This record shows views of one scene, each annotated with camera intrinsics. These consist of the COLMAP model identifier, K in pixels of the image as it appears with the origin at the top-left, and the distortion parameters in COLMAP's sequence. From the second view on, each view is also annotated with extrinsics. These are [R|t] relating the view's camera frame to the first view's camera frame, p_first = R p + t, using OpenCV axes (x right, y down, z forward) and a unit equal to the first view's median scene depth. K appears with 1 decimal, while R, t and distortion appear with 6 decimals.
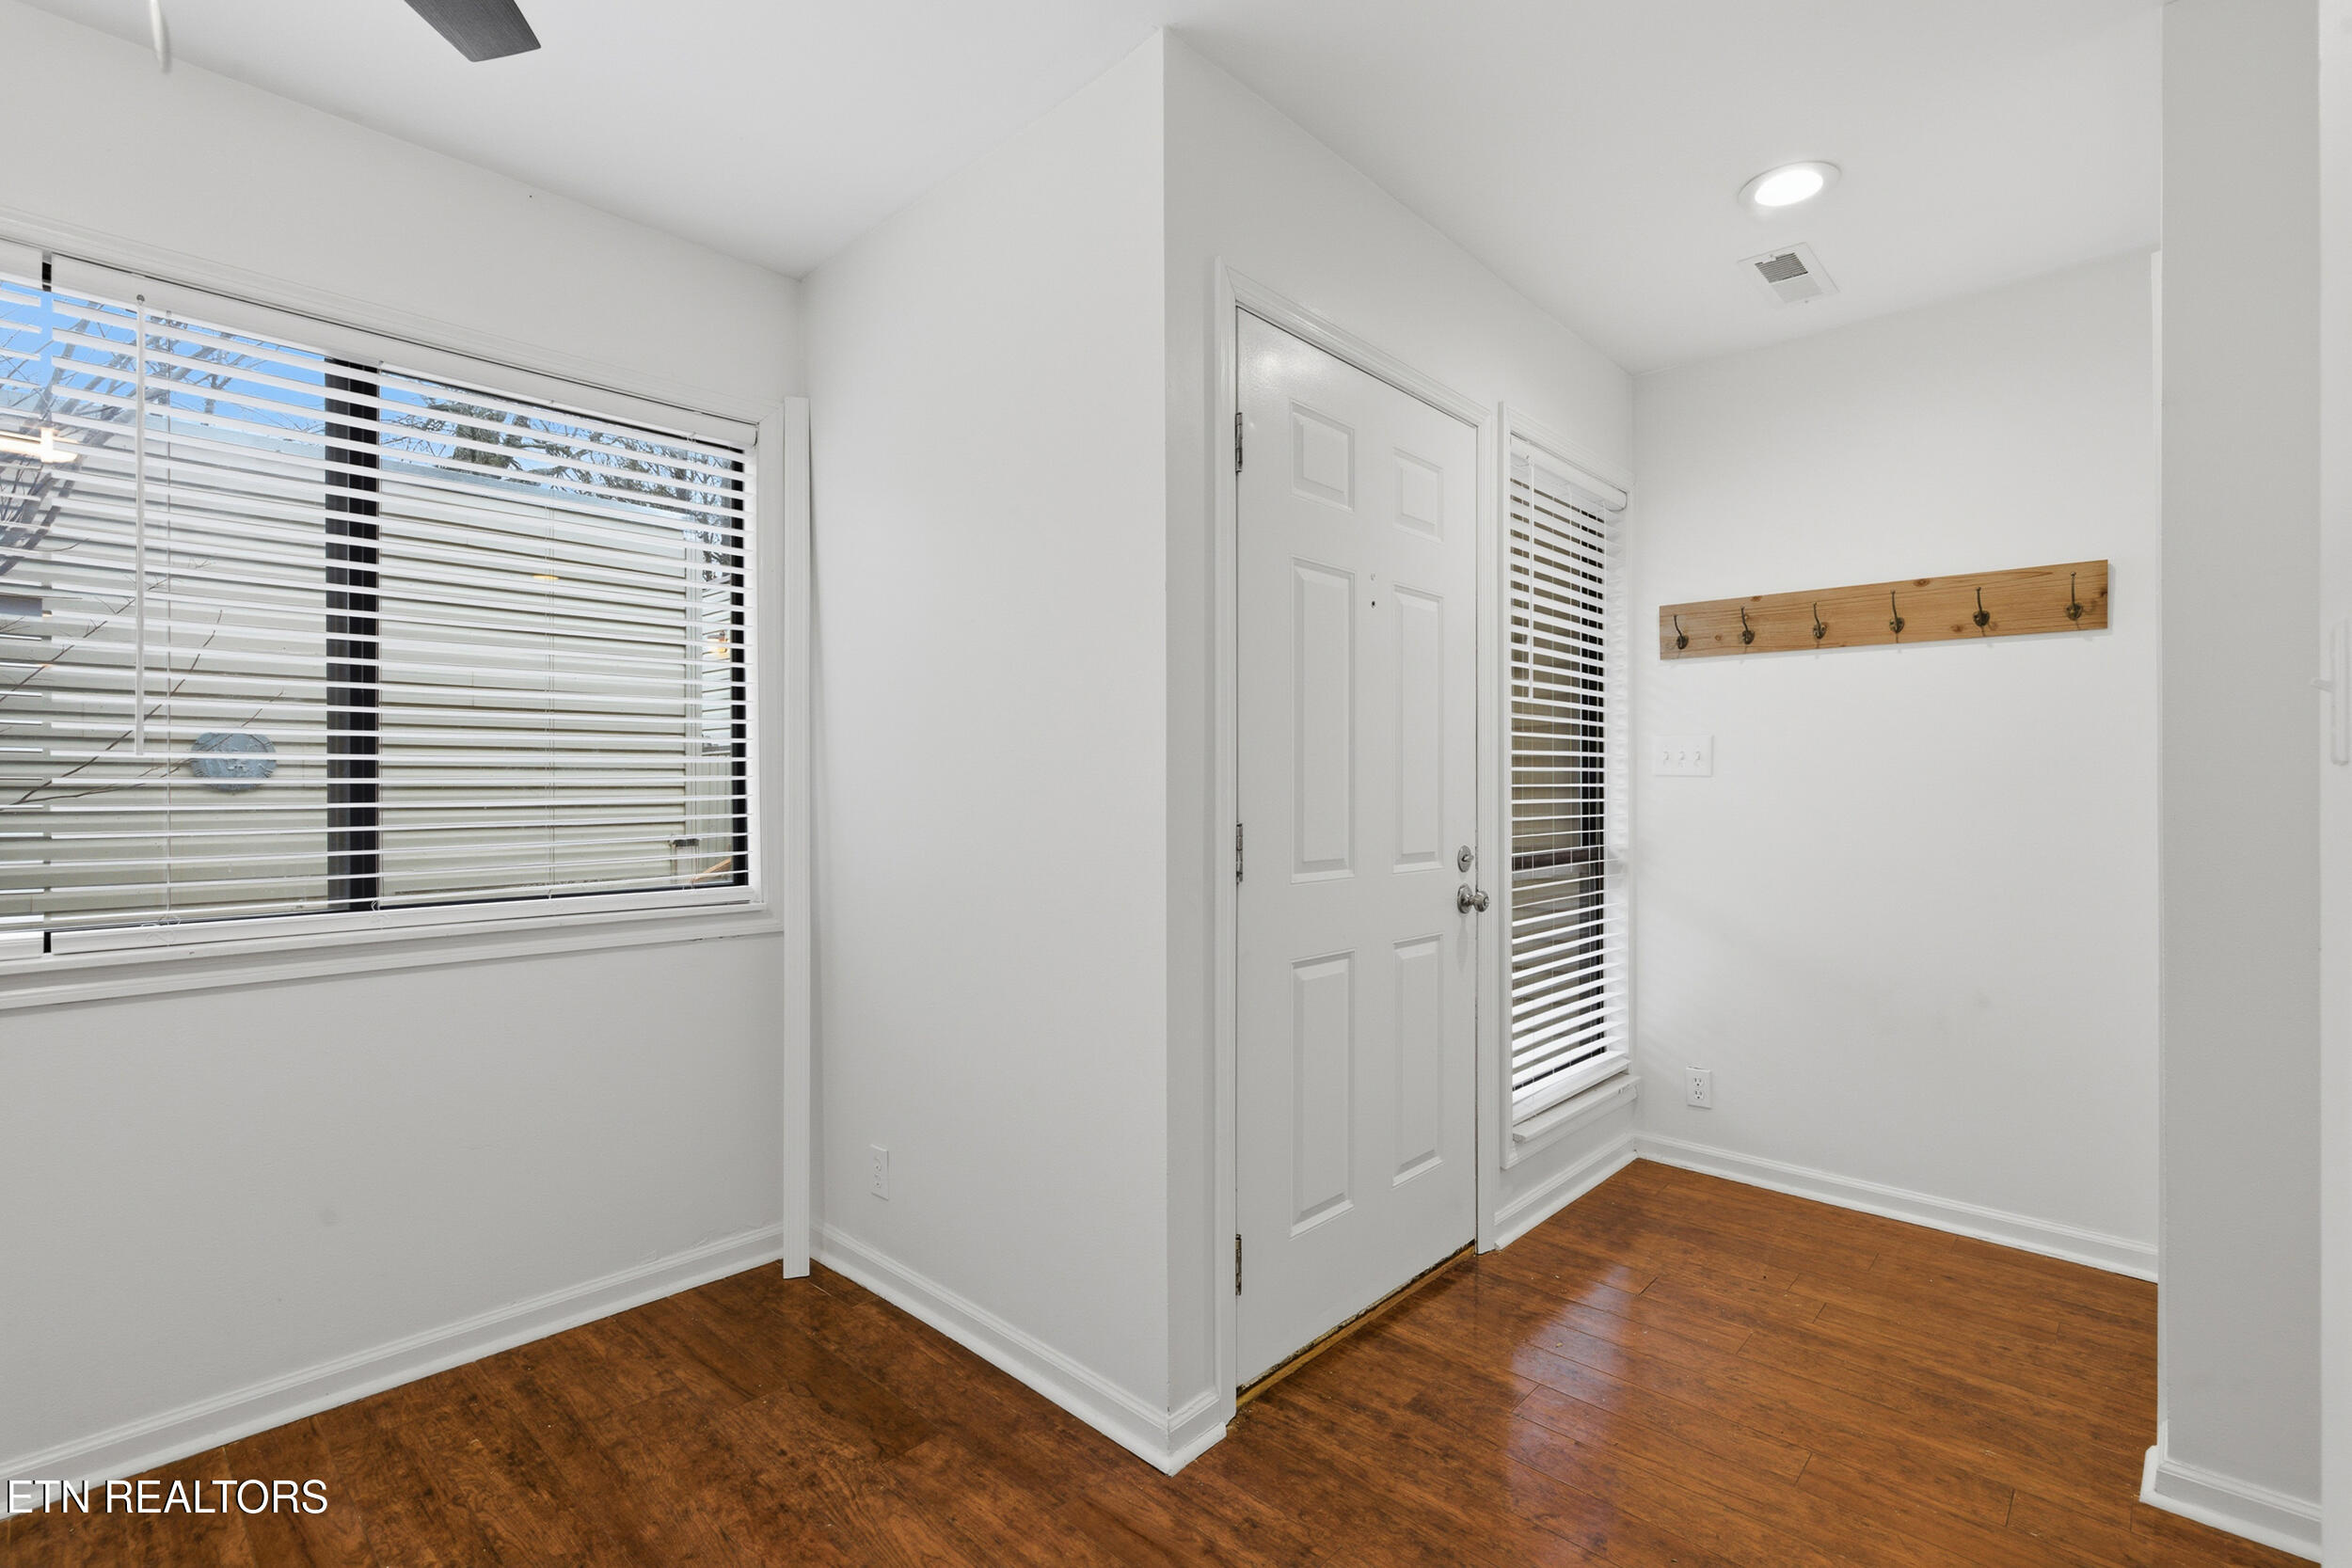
lens RADIAL K [[1067.6, 0, 1188.5], [0, 1067.6, 780.5], [0, 0, 1]] dist [0.000490, 0.000228]
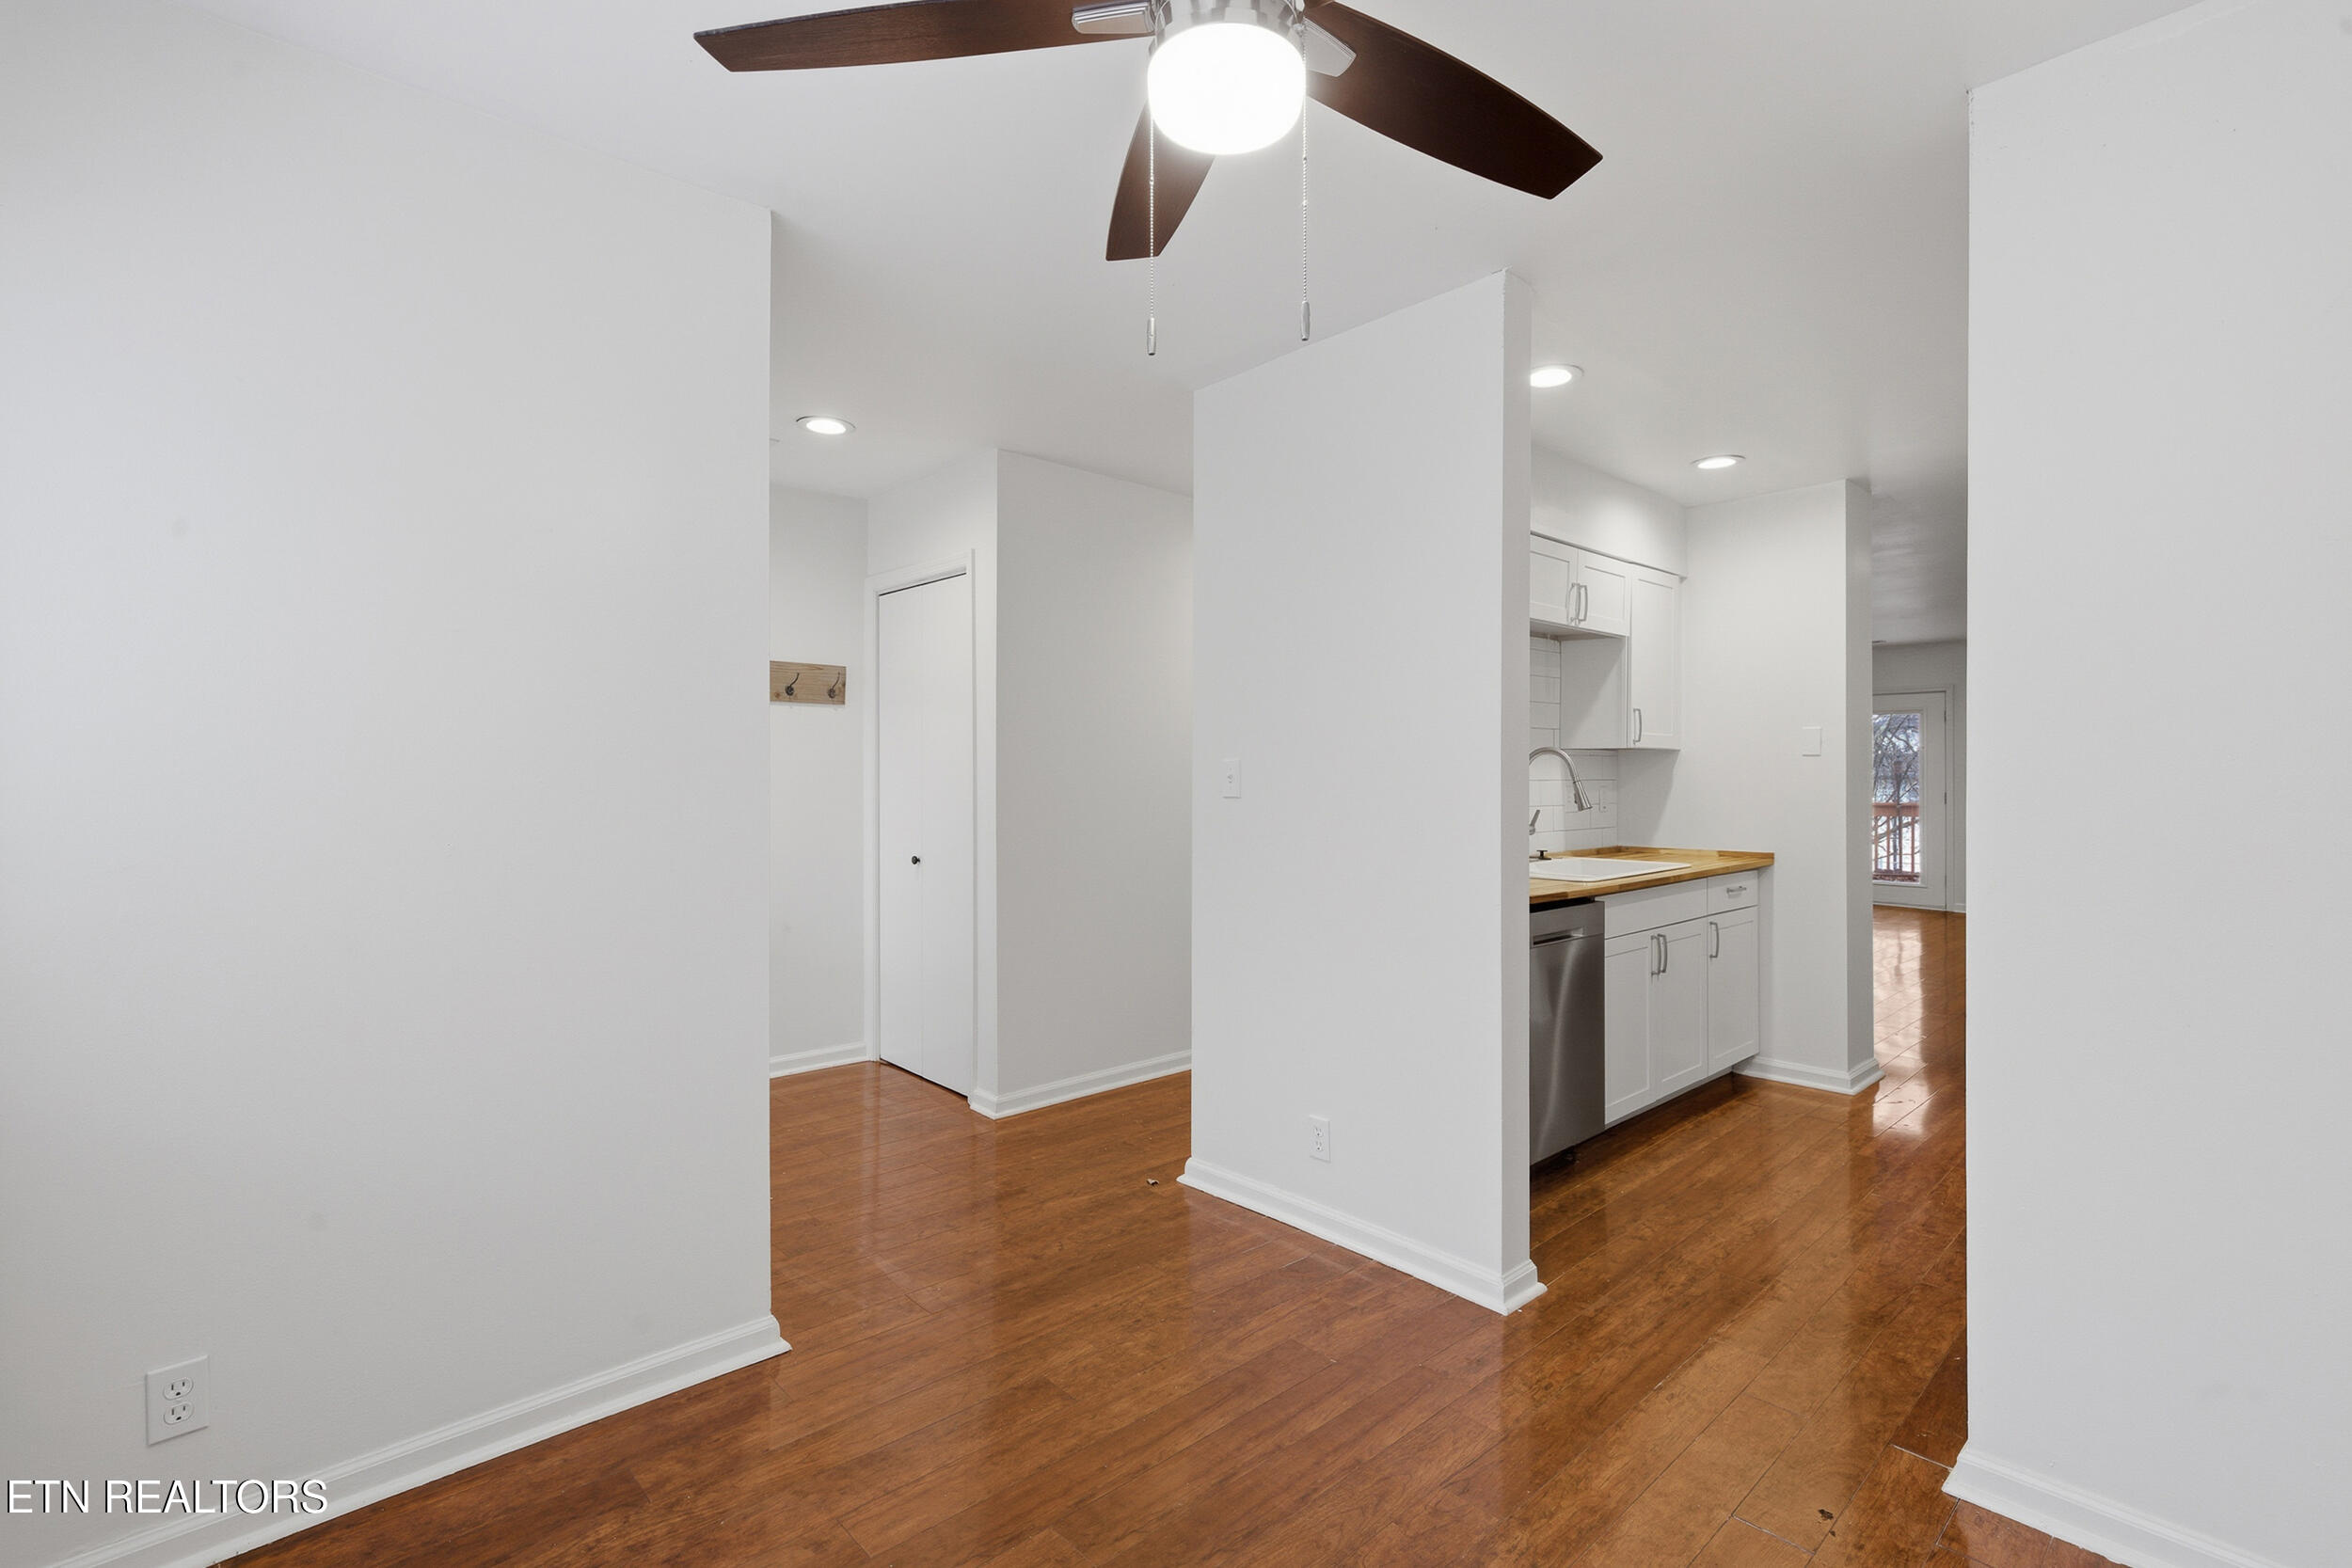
lens RADIAL K [[1067.6, 0, 1188.5], [0, 1067.6, 780.5], [0, 0, 1]] dist [0.000490, 0.000228]
pose [[0.080801, -0.011192, 0.996667, -1.209941], [0.004404, 0.999931, 0.010872, -0.046715], [-0.996721, 0.003510, 0.080844, 0.400172]]
